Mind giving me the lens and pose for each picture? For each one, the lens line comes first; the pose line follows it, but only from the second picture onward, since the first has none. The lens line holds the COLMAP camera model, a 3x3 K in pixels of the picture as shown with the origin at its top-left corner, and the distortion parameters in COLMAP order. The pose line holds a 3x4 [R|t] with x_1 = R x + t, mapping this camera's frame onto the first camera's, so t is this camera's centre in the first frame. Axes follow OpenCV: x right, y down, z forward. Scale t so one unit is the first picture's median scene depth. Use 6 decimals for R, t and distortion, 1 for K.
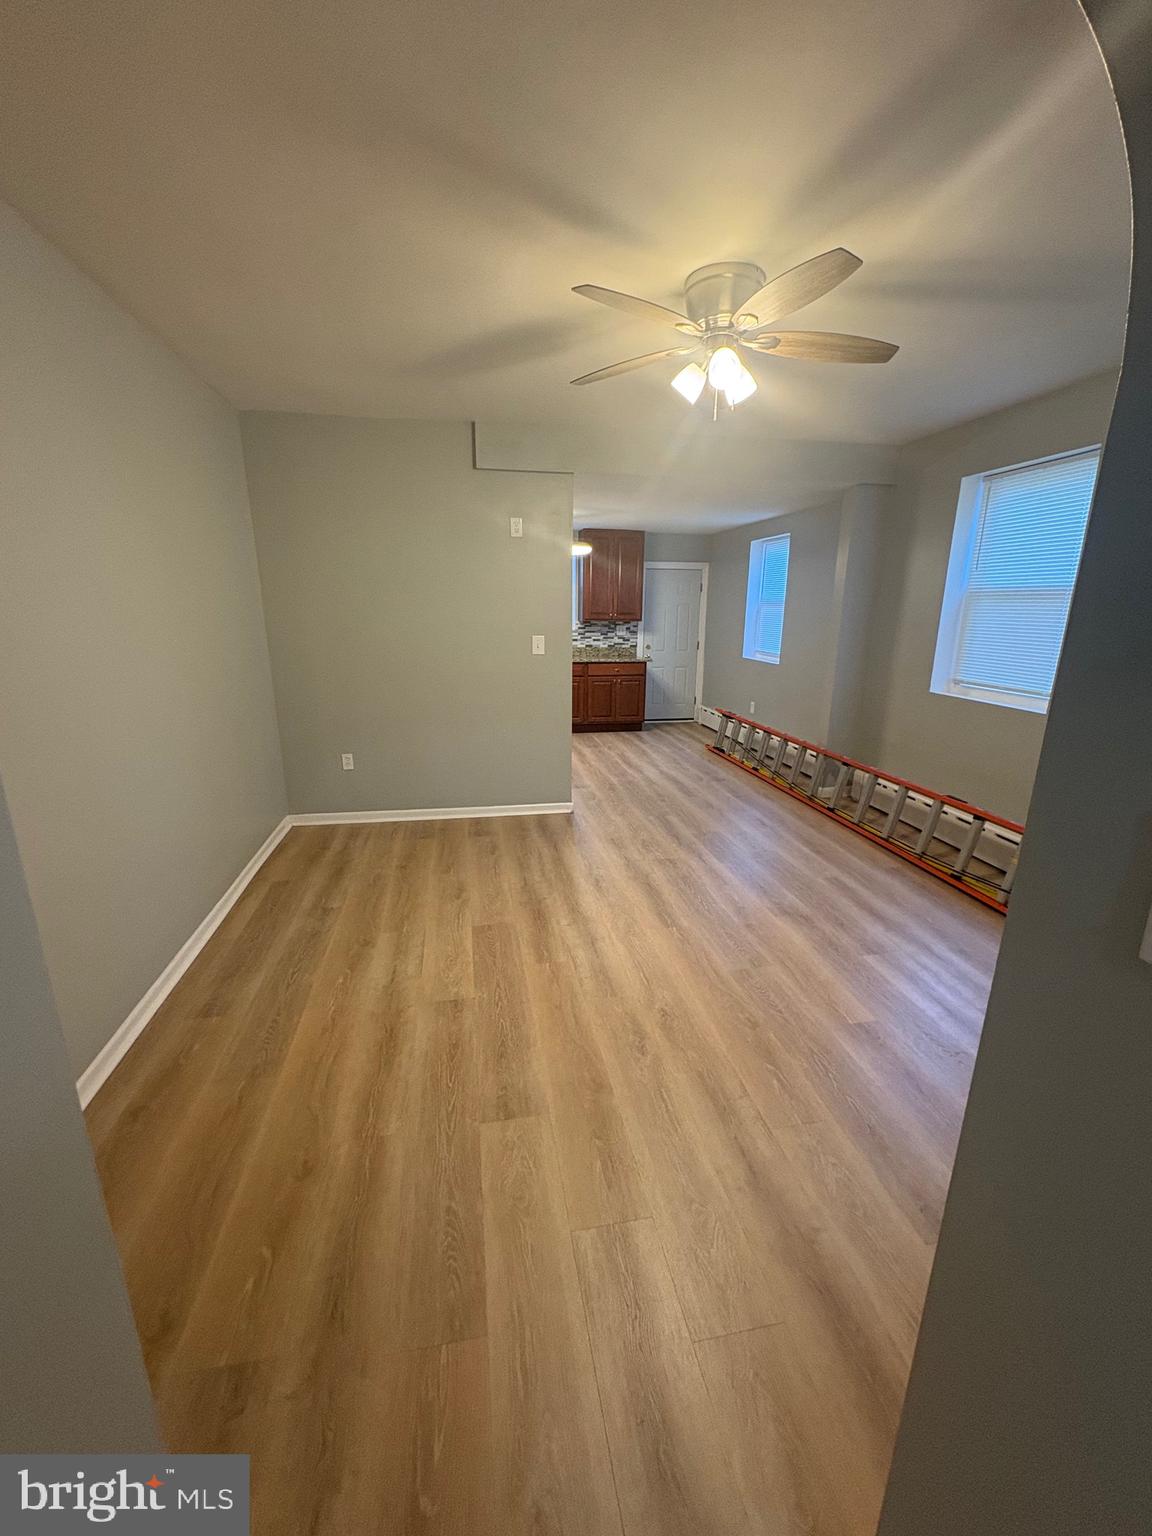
lens RADIAL K [[613.3, 0, 574.6], [0, 613.3, 766.6], [0, 0, 1]] dist [-0.001030, -0.000109]
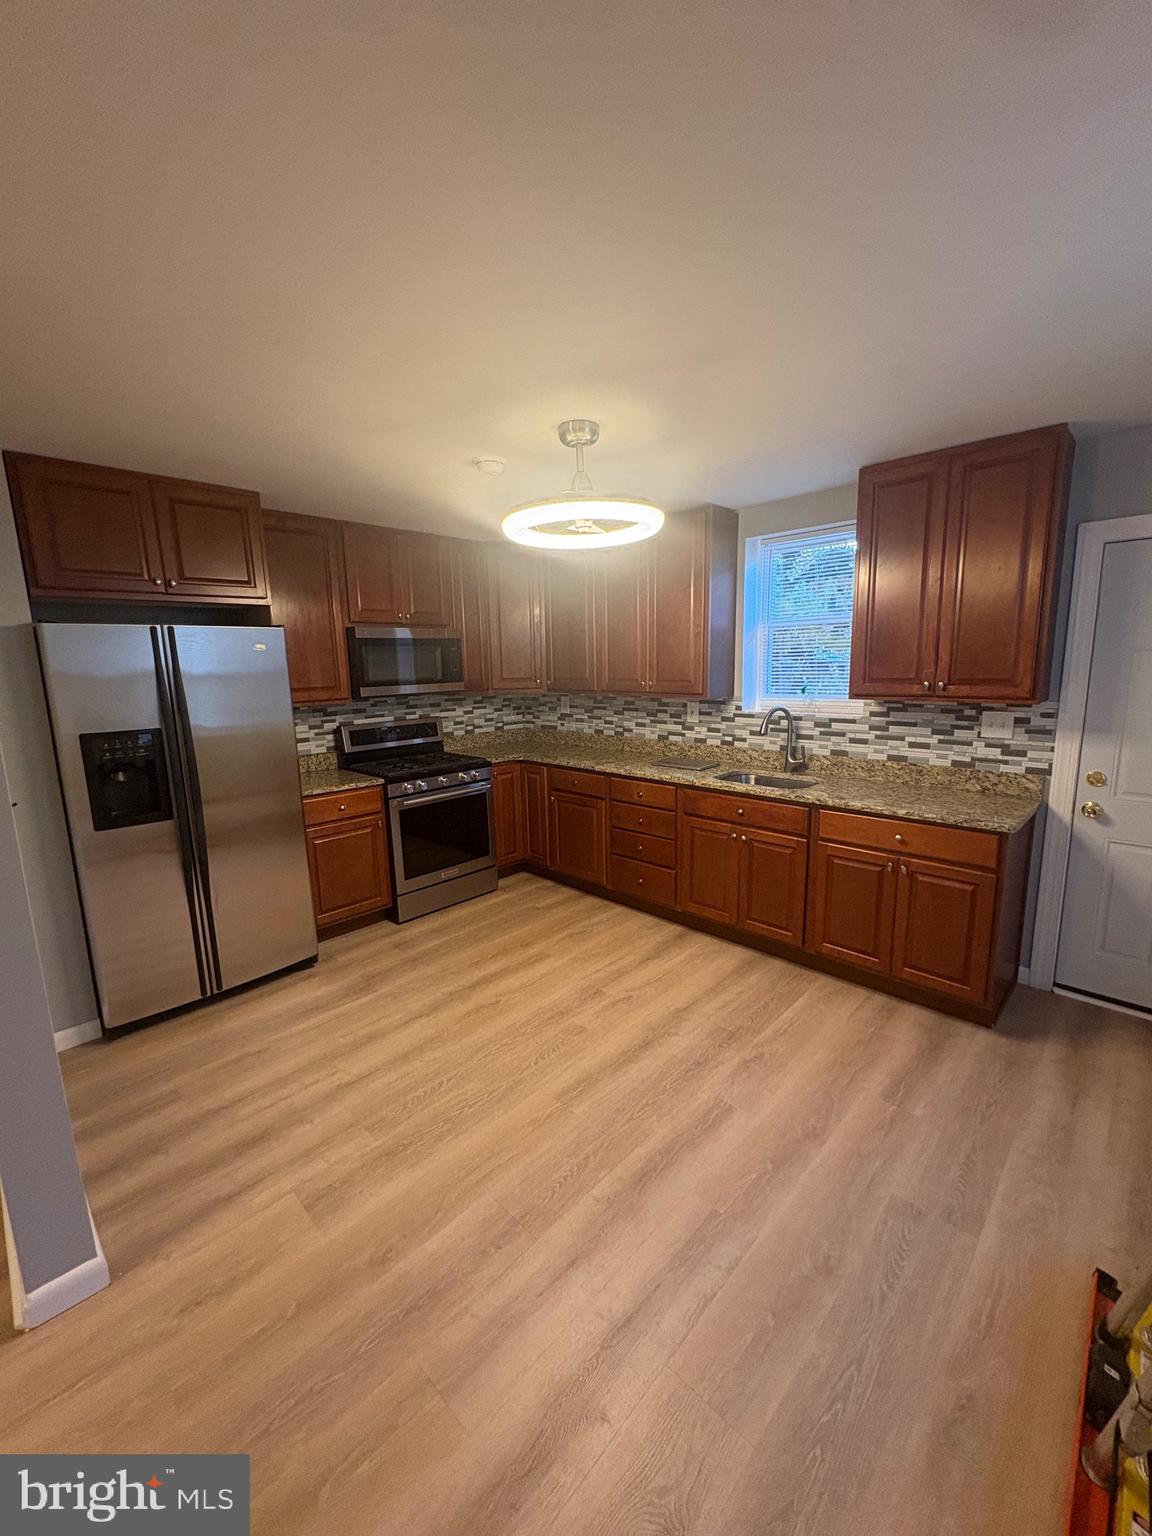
lens RADIAL K [[613.3, 0, 579.9], [0, 613.3, 766.5], [0, 0, 1]] dist [-0.001030, -0.000109]
pose [[0.581041, 0.116483, -0.805495, 0.225029], [-0.184488, 0.982793, 0.009043, -0.156488], [0.792688, 0.143350, 0.592533, 0.597803]]
